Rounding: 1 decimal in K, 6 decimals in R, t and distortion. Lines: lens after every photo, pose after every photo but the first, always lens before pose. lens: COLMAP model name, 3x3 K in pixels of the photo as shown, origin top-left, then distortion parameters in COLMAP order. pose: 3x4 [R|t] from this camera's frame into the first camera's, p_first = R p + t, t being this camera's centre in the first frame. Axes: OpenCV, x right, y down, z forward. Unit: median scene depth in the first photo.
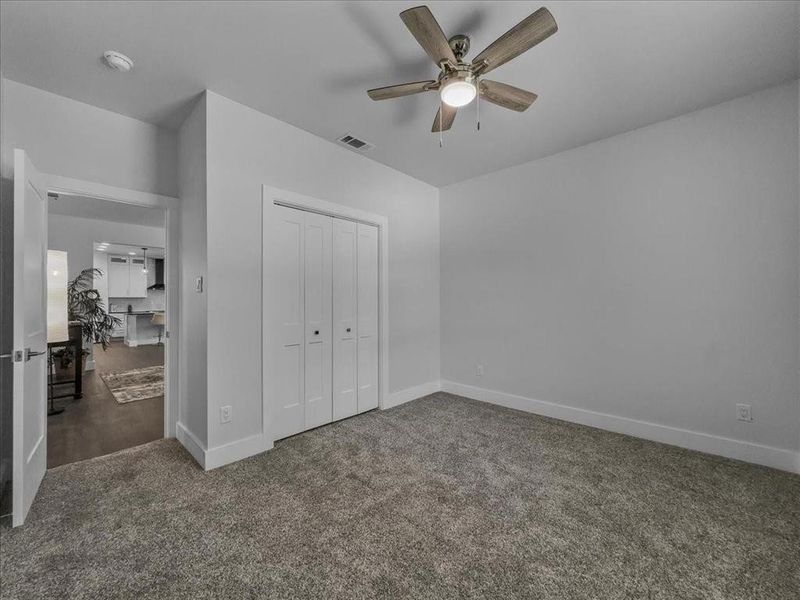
lens RADIAL K [[324.9, 0, 398.9], [0, 324.9, 303.1], [0, 0, 1]] dist [0.002692, 0.000143]
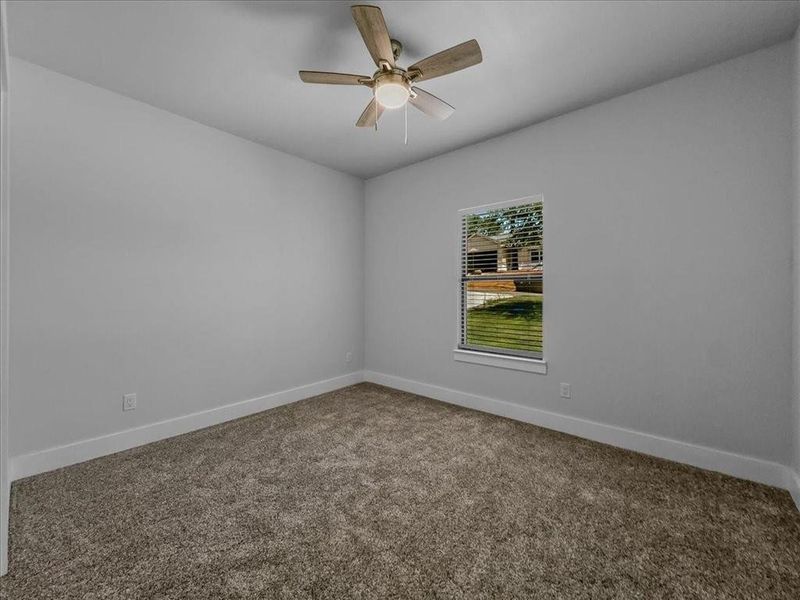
lens RADIAL K [[324.9, 0, 398.1], [0, 324.9, 298.5], [0, 0, 1]] dist [0.002692, 0.000143]
pose [[-0.041374, -0.017528, 0.998990, -0.692794], [0.010625, 0.999782, 0.017982, -0.011176], [-0.999087, 0.011358, -0.041178, 0.810392]]
